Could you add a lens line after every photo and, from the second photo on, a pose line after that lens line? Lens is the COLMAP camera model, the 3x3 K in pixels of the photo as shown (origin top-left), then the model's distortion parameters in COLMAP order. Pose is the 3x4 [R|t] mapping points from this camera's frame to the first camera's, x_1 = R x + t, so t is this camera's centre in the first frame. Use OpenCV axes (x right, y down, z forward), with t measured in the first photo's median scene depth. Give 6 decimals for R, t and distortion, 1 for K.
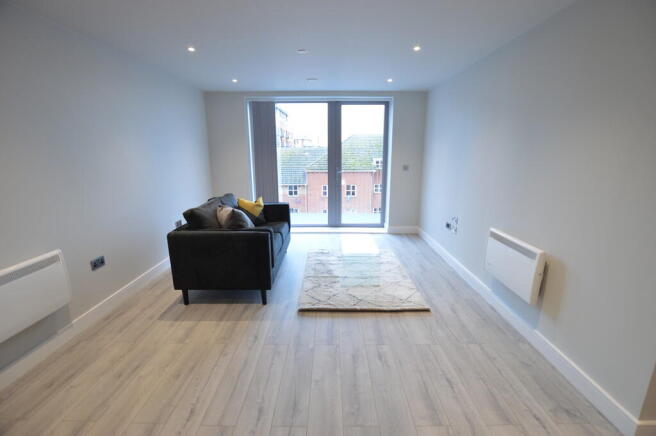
lens RADIAL K [[296.9, 0, 328.0], [0, 296.9, 218.0], [0, 0, 1]] dist [-0.019871, 0.000696]
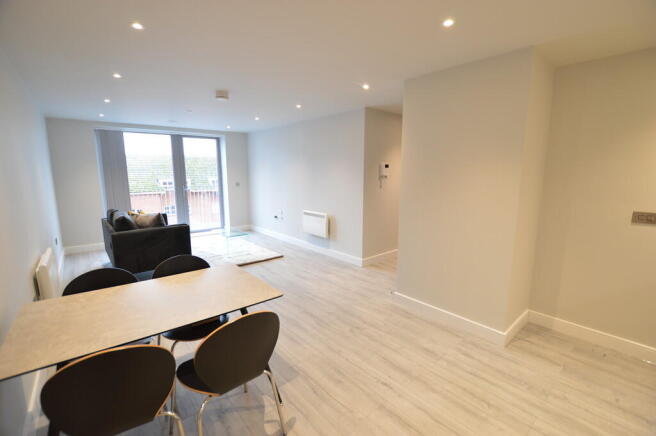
lens RADIAL K [[296.9, 0, 328.0], [0, 296.9, 218.0], [0, 0, 1]] dist [-0.019871, 0.000696]
pose [[0.762929, -0.101697, 0.638434, -0.349725], [0.143454, 0.989561, -0.013799, 0.076650], [-0.630366, 0.102114, 0.769553, -0.372532]]
